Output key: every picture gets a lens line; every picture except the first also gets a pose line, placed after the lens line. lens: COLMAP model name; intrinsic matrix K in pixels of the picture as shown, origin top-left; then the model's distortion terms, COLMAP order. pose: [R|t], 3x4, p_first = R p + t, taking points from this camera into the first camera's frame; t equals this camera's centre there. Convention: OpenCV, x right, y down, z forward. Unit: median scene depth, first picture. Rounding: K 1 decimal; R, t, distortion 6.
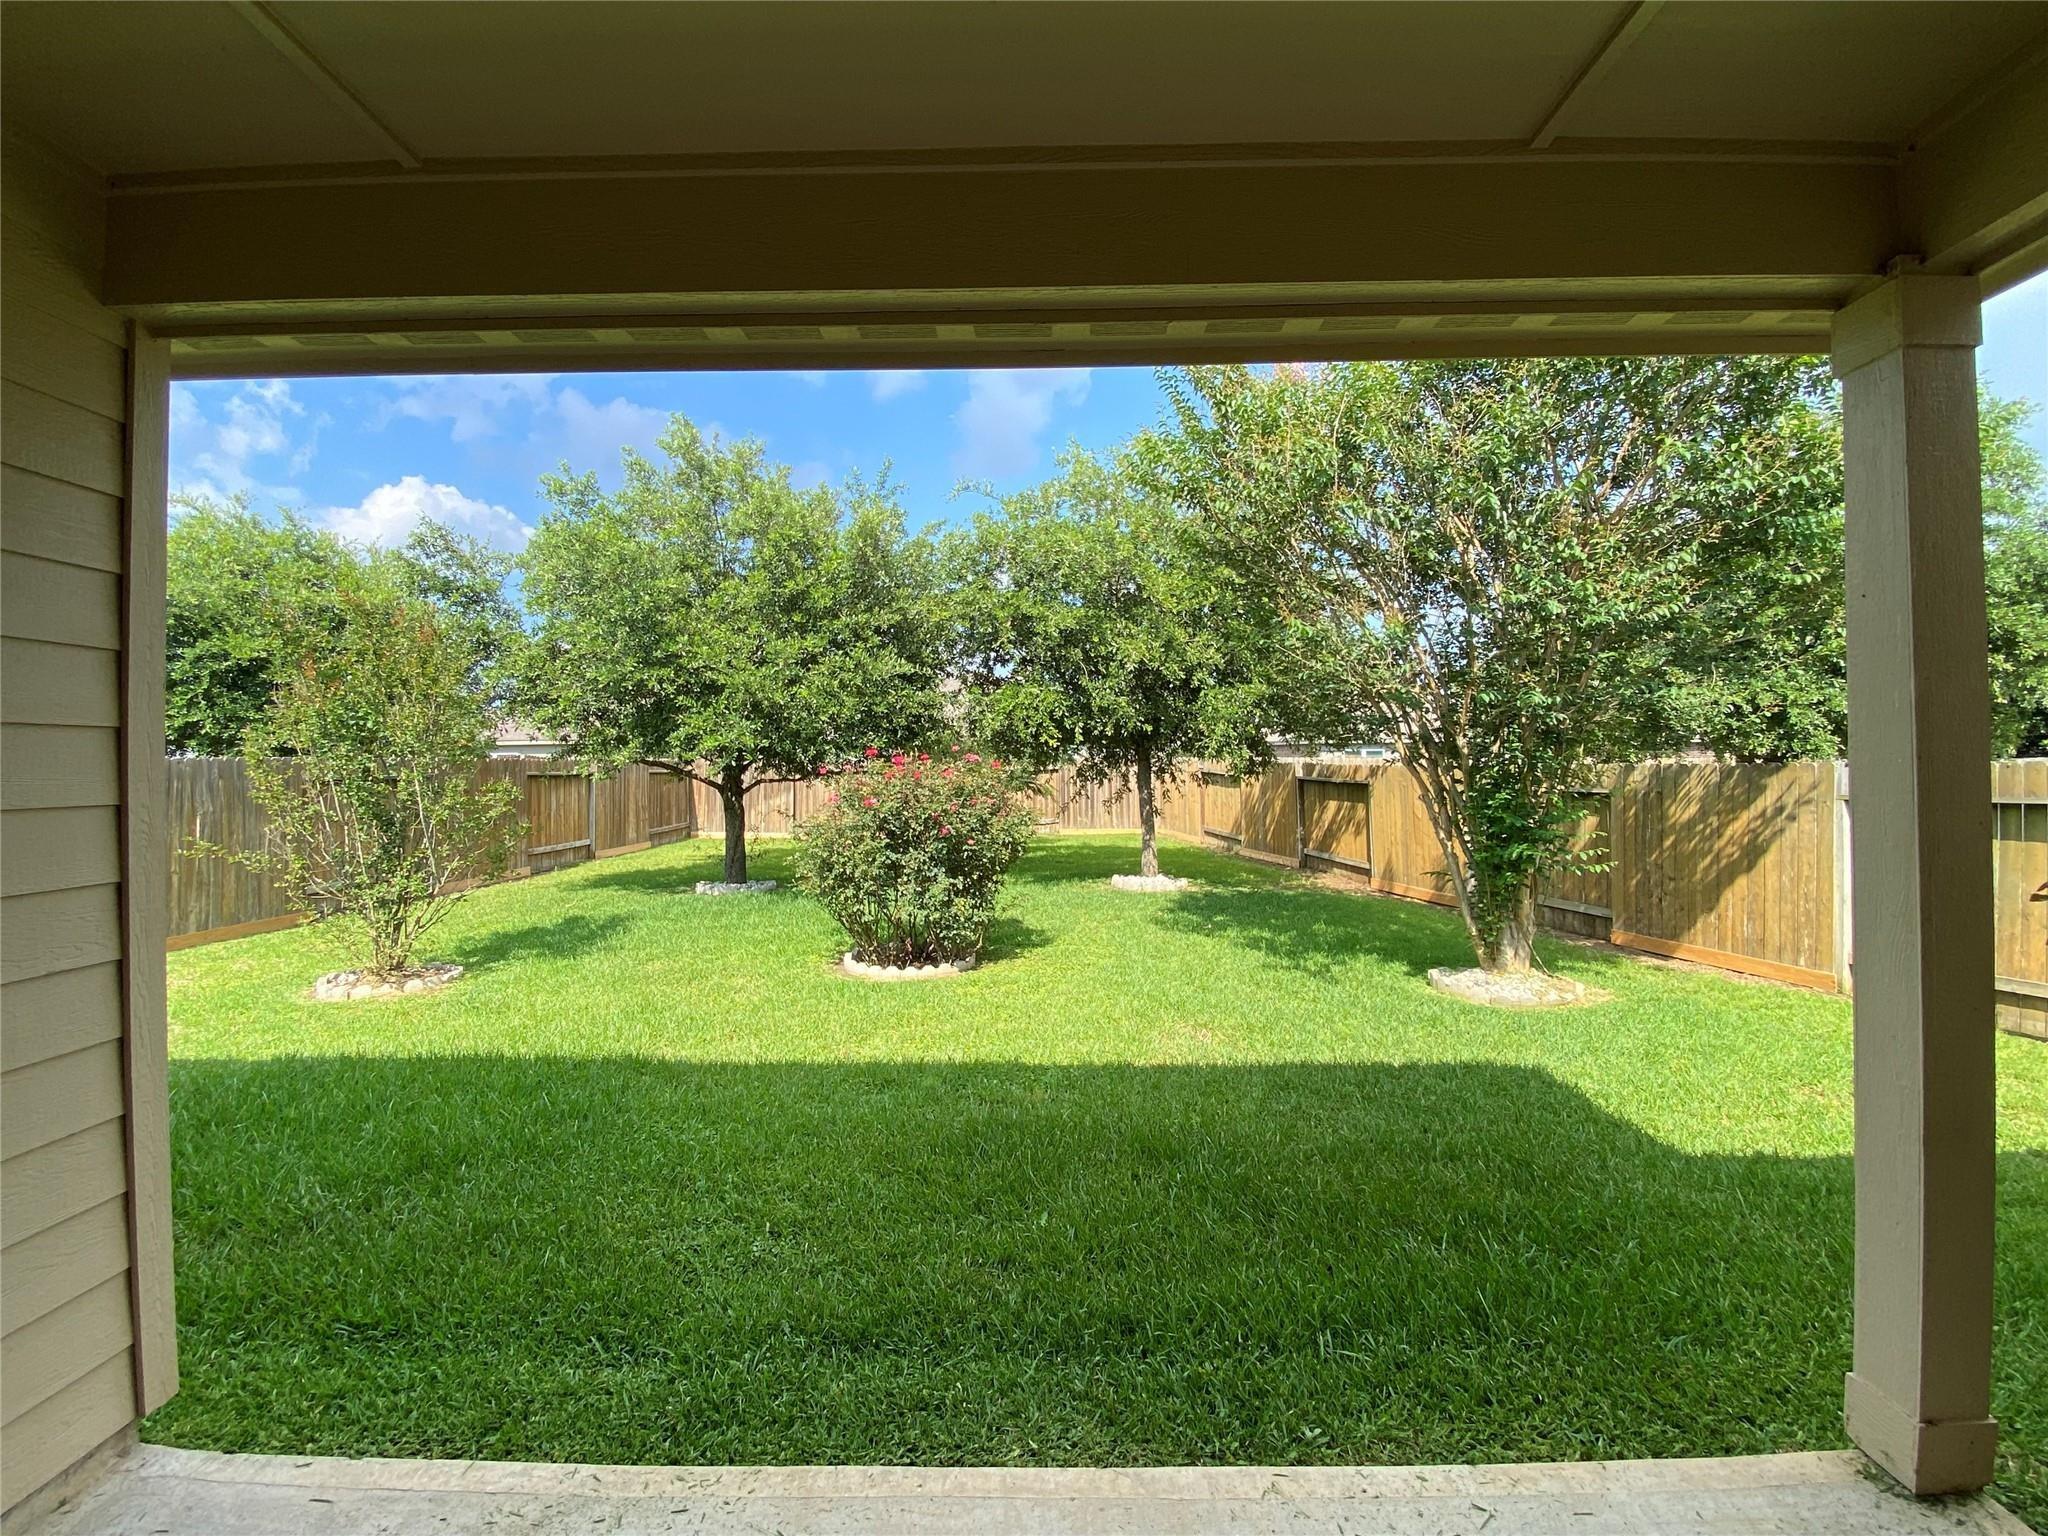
lens RADIAL K [[774.9, 0, 1053.0], [0, 774.9, 770.8], [0, 0, 1]] dist [-0.000019, -0.000001]
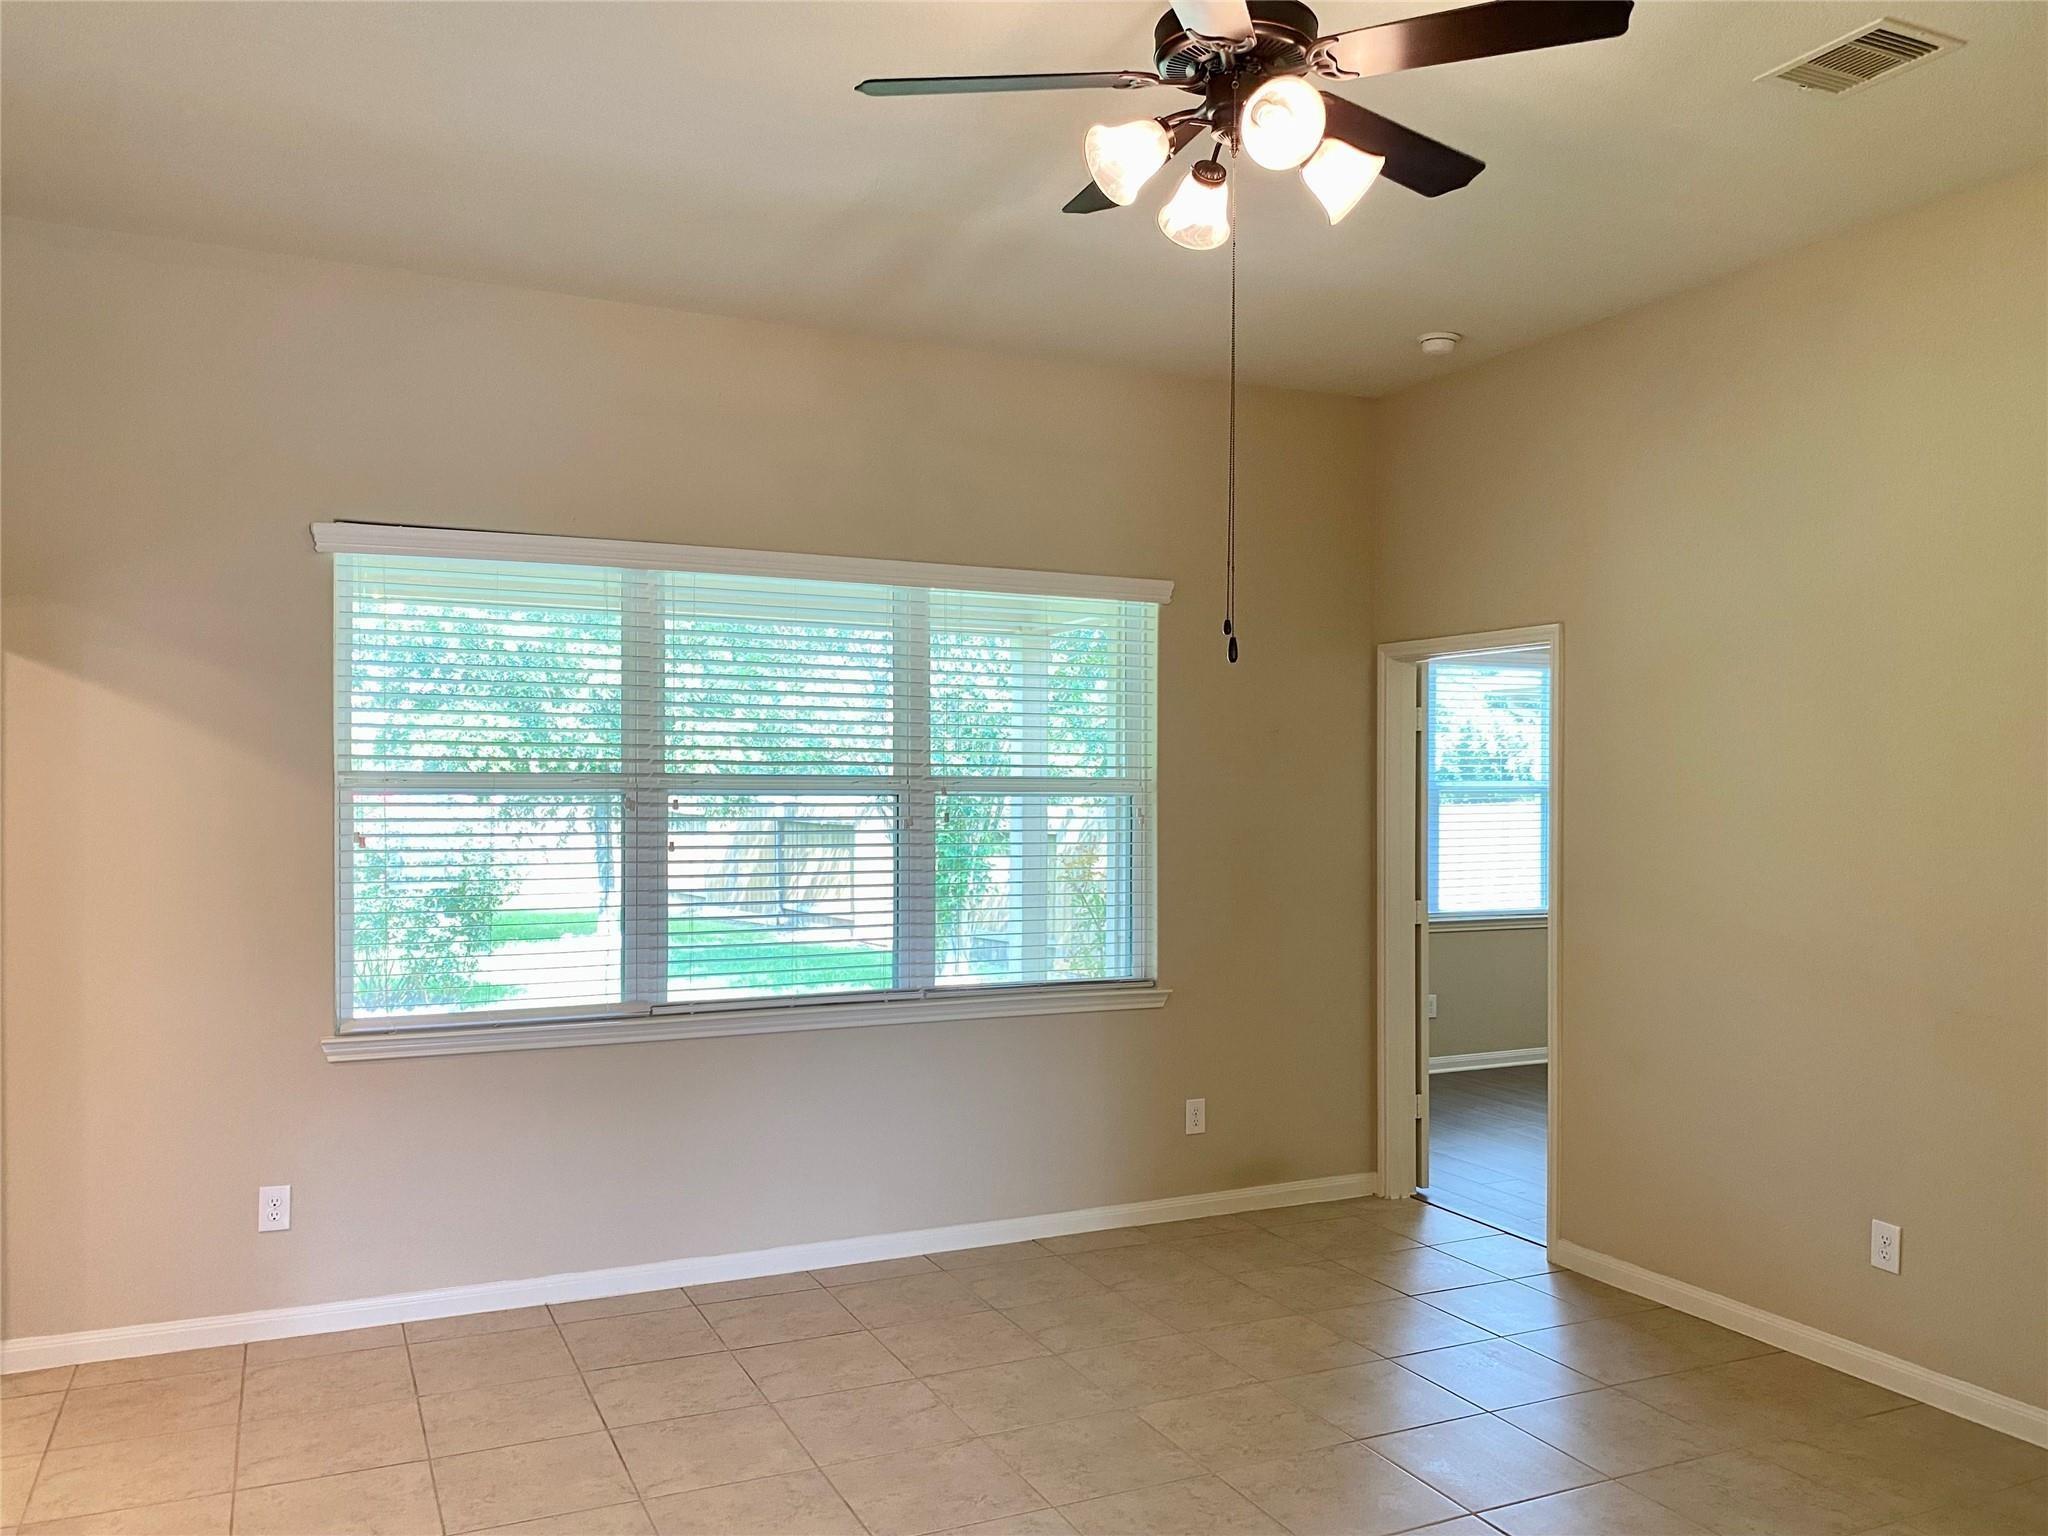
lens RADIAL K [[1564.2, 0, 1024.0], [0, 1564.2, 768.0], [0, 0, 1]] dist [-0.002563, -0.006720]
pose [[0.898464, 0.021898, 0.438501, -0.229616], [-0.012948, 0.999643, -0.023393, -0.014507], [-0.438856, 0.015340, 0.898426, -0.767378]]
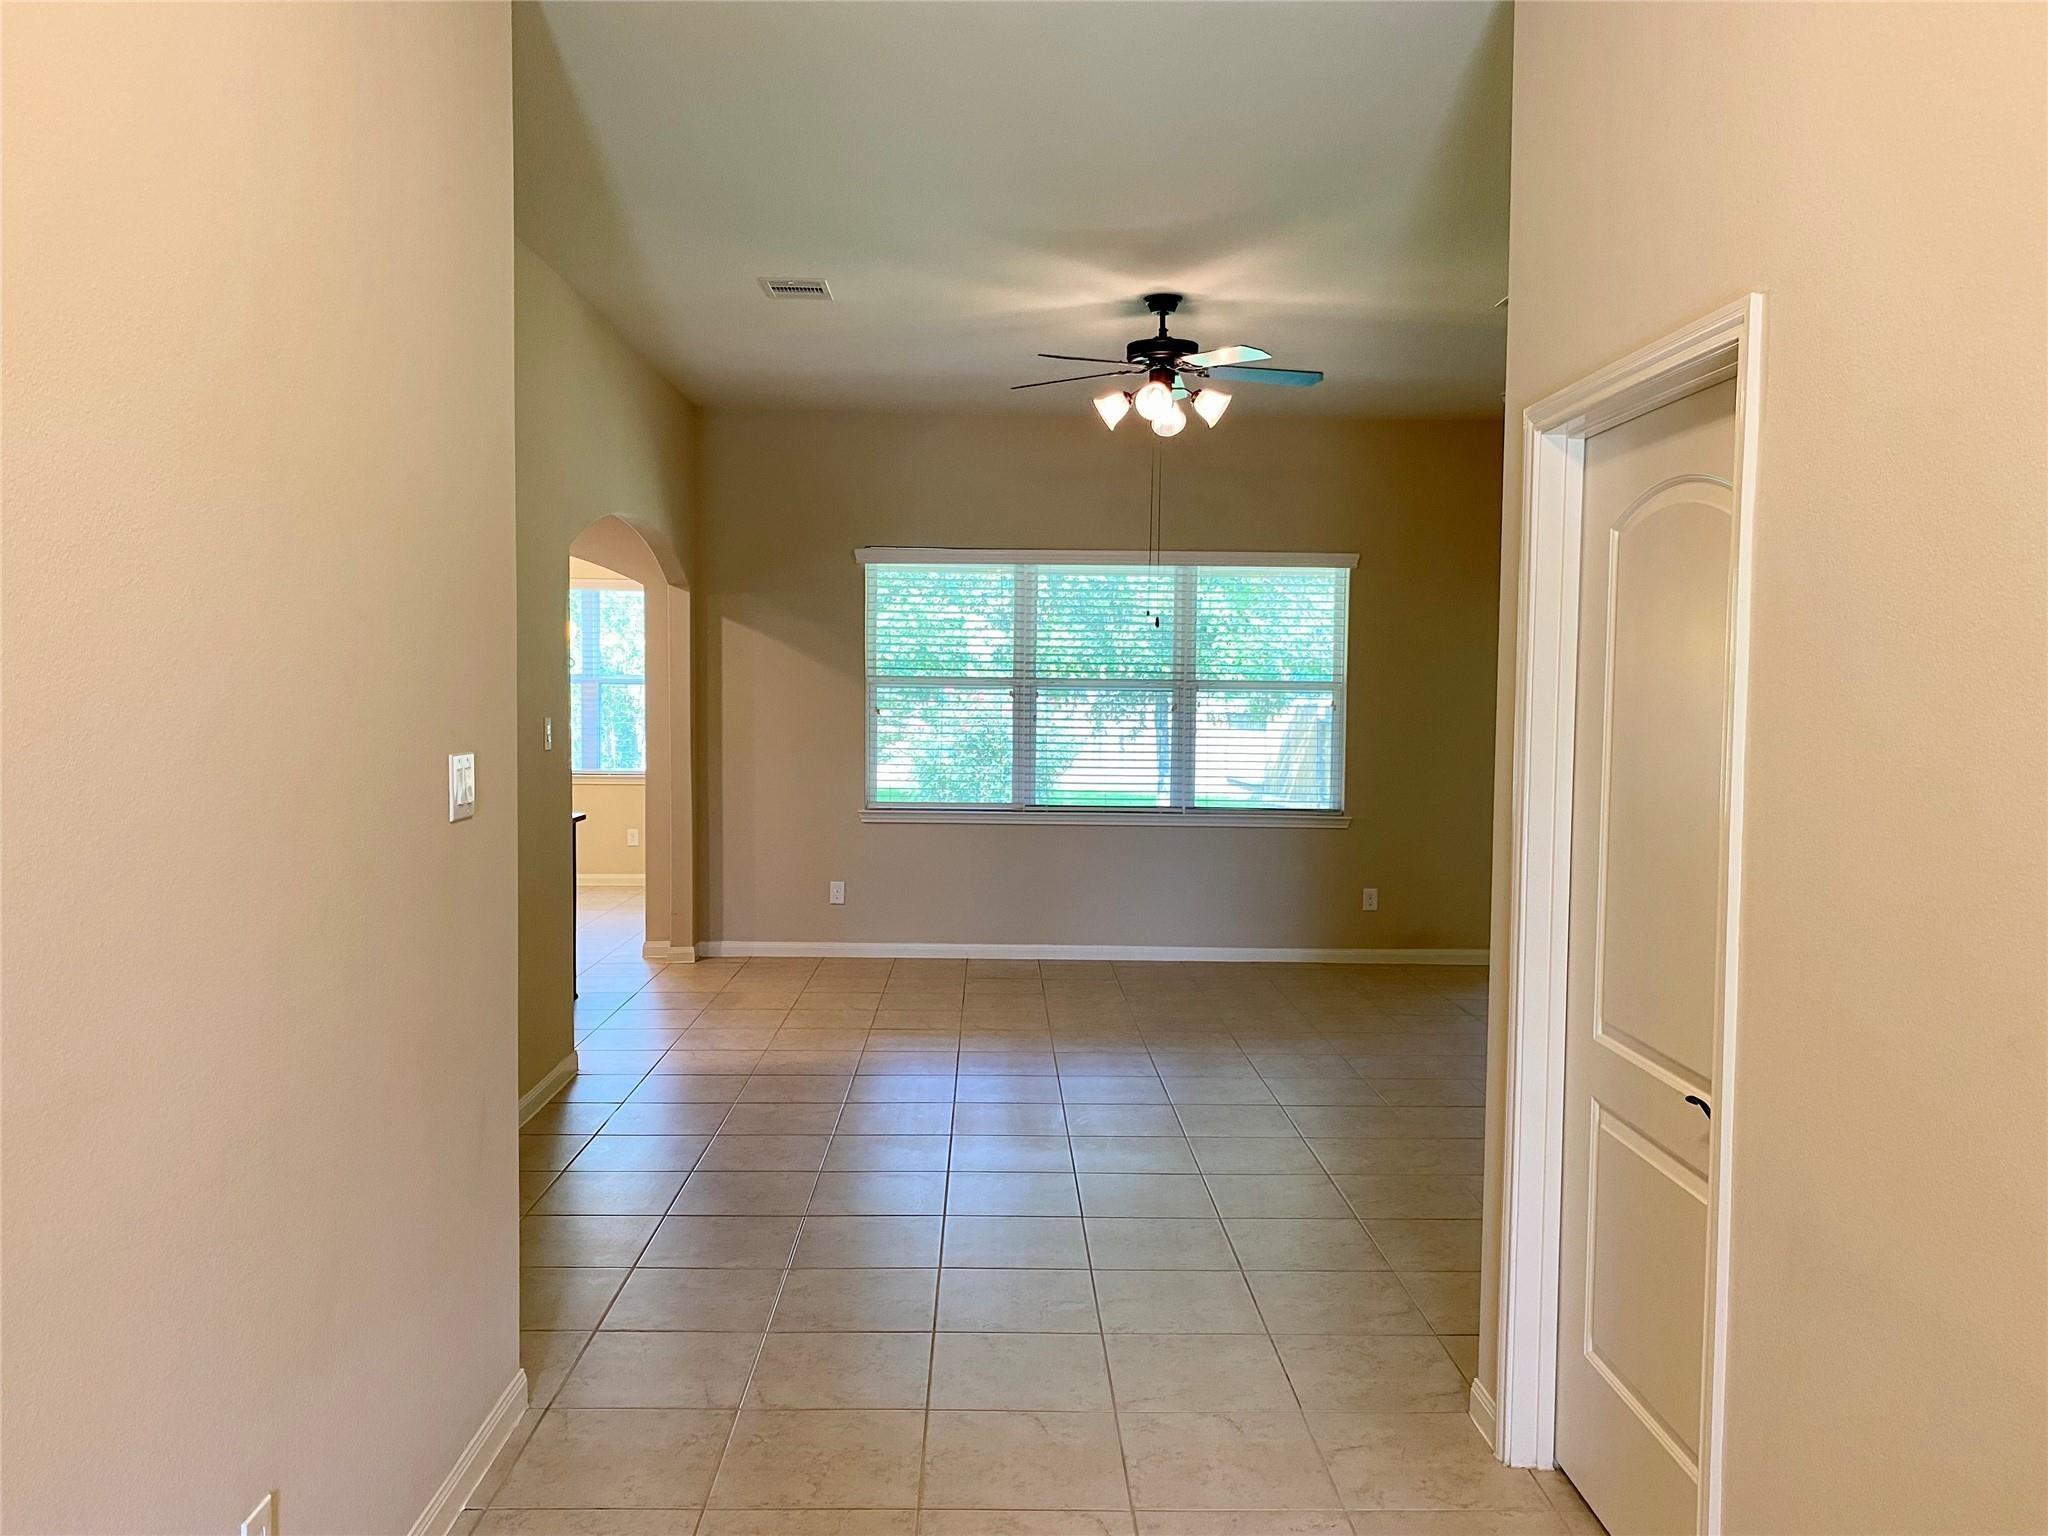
lens RADIAL K [[1564.2, 0, 1024.0], [0, 1564.2, 768.0], [0, 0, 1]] dist [-0.002563, -0.006720]
pose [[0.999341, 0.024421, 0.026870, -0.132790], [-0.025608, 0.998670, 0.044746, -0.010793], [-0.025741, -0.045404, 0.998637, -1.211547]]
